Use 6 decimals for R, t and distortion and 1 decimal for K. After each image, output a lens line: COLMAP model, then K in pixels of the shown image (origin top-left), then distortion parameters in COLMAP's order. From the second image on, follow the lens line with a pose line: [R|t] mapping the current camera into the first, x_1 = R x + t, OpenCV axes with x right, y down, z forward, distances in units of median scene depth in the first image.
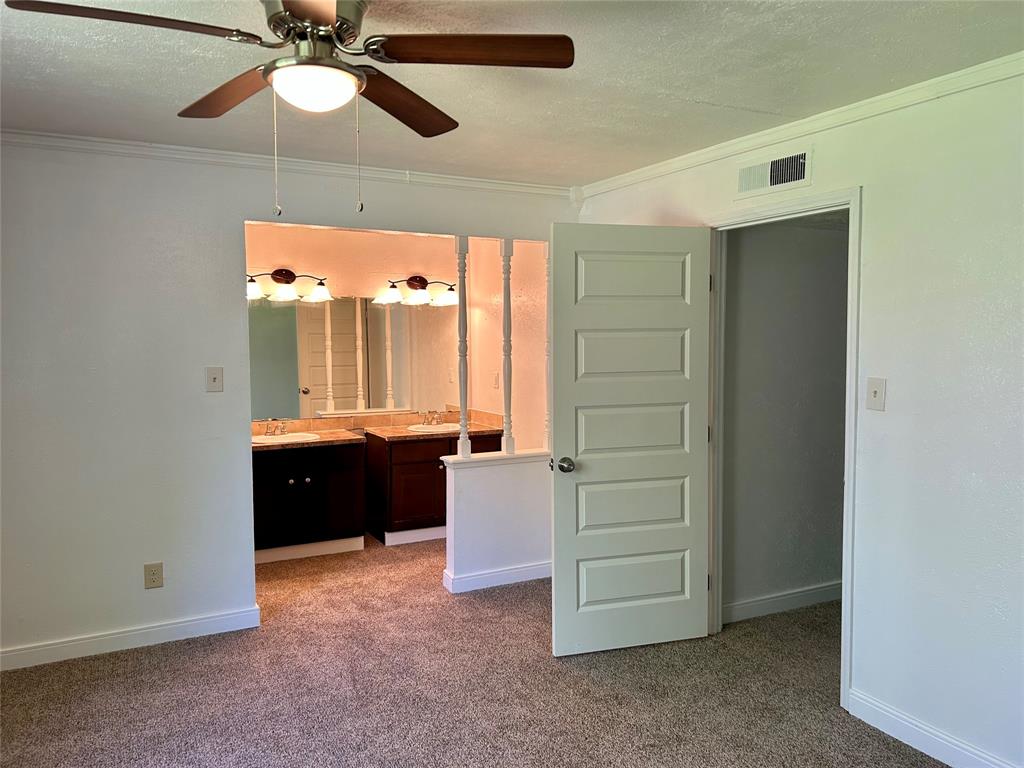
lens RADIAL K [[776.9, 0, 507.2], [0, 776.9, 379.7], [0, 0, 1]] dist [0.051636, -0.054321]
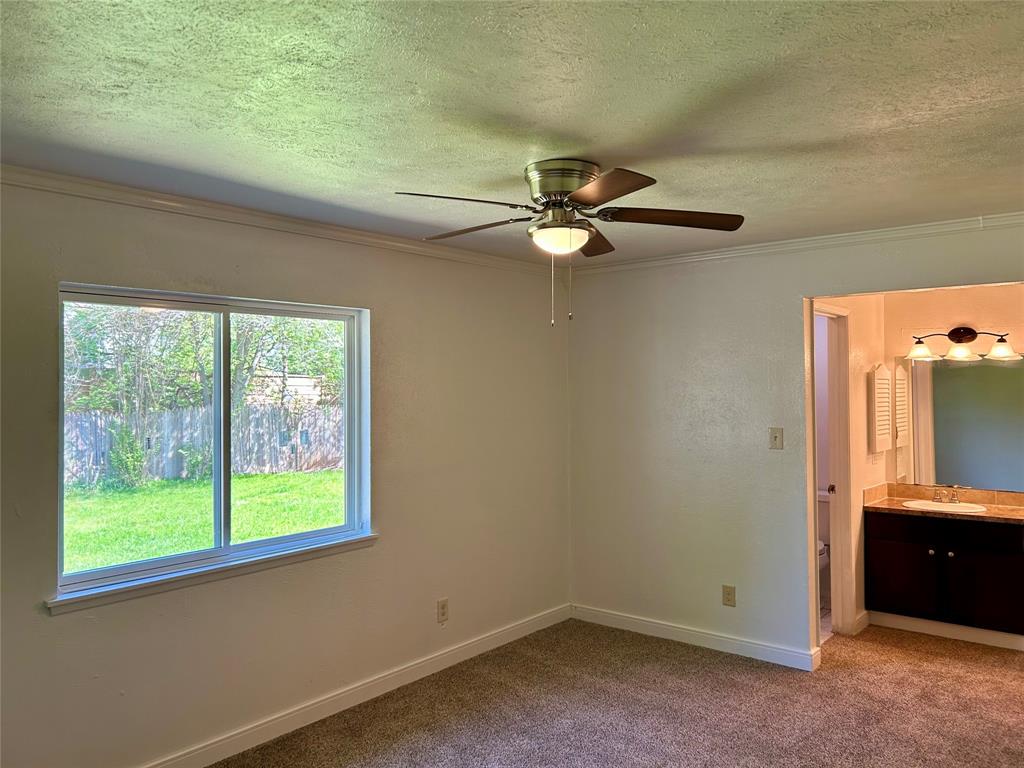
lens RADIAL K [[776.9, 0, 507.2], [0, 776.9, 379.7], [0, 0, 1]] dist [0.051636, -0.054321]
pose [[0.385076, -0.010650, -0.922824, 0.487557], [-0.049585, 0.998250, -0.032211, -0.026803], [0.921552, 0.058162, 0.383874, 0.171363]]
